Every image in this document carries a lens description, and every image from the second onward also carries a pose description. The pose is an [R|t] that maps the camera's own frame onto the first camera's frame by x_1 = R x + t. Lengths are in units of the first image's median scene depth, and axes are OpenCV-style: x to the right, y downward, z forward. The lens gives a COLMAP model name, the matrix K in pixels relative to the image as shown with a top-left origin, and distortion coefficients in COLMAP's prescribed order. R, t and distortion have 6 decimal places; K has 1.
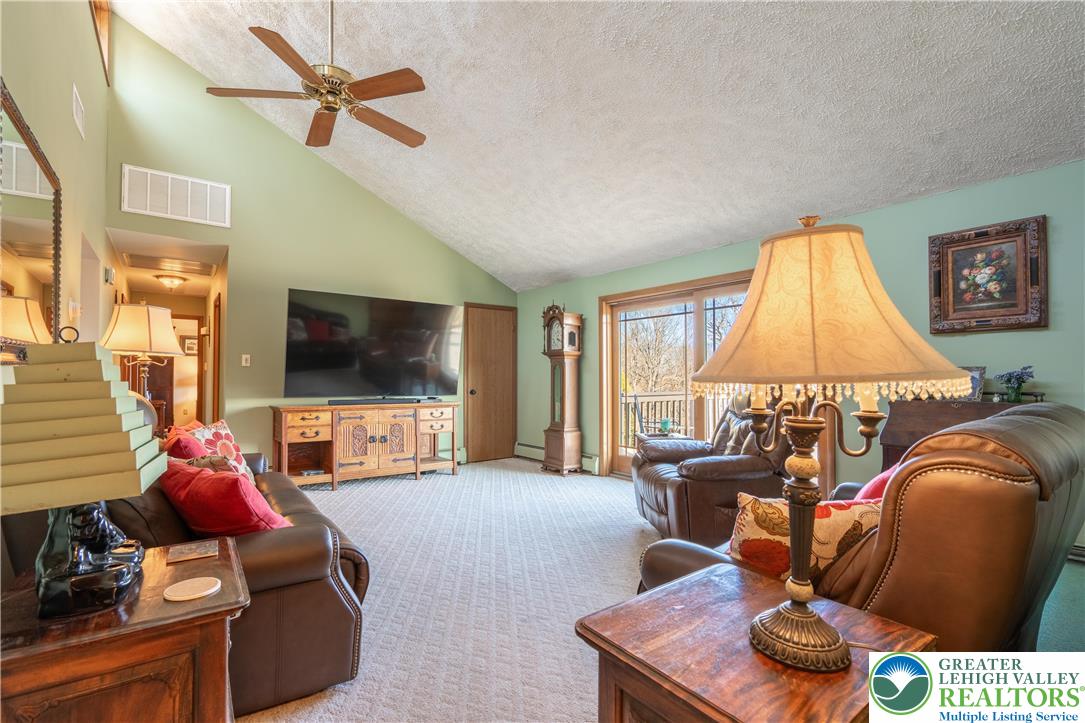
lens RADIAL K [[488.3, 0, 516.0], [0, 488.3, 364.1], [0, 0, 1]] dist [-0.005568, 0.001841]
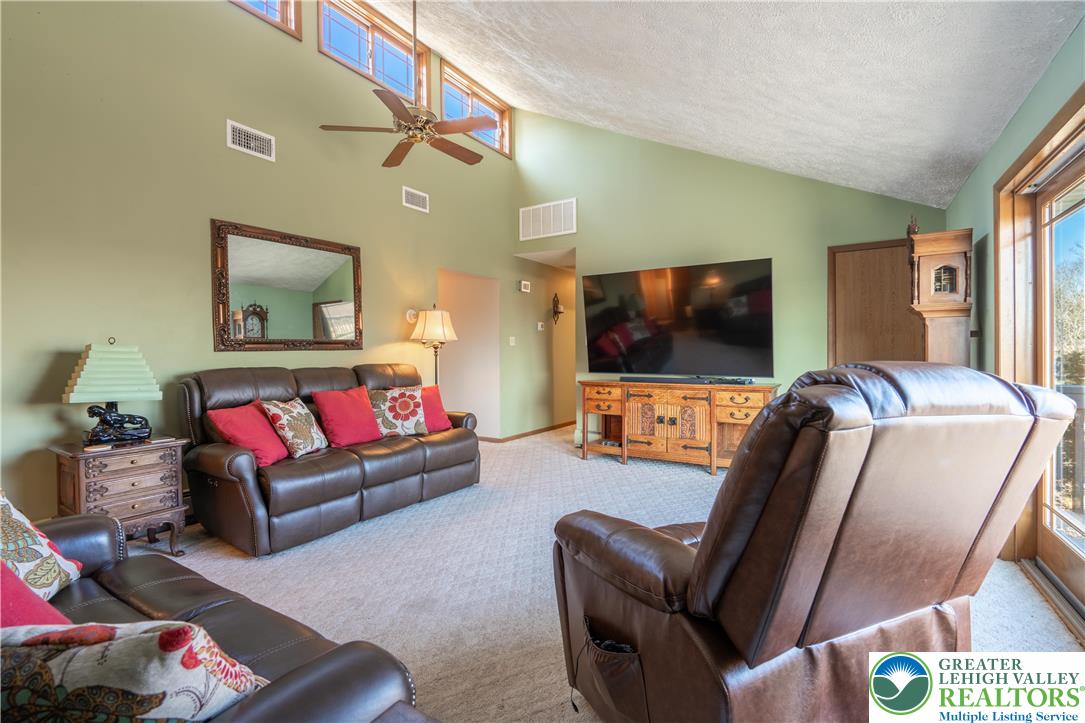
lens RADIAL K [[488.3, 0, 547.8], [0, 488.3, 359.7], [0, 0, 1]] dist [-0.005568, 0.001841]
pose [[0.376063, 0.000095, -0.926594, 0.503023], [0.027749, 0.999550, 0.011365, 0.021516], [0.926179, -0.029986, 0.375891, 0.454822]]
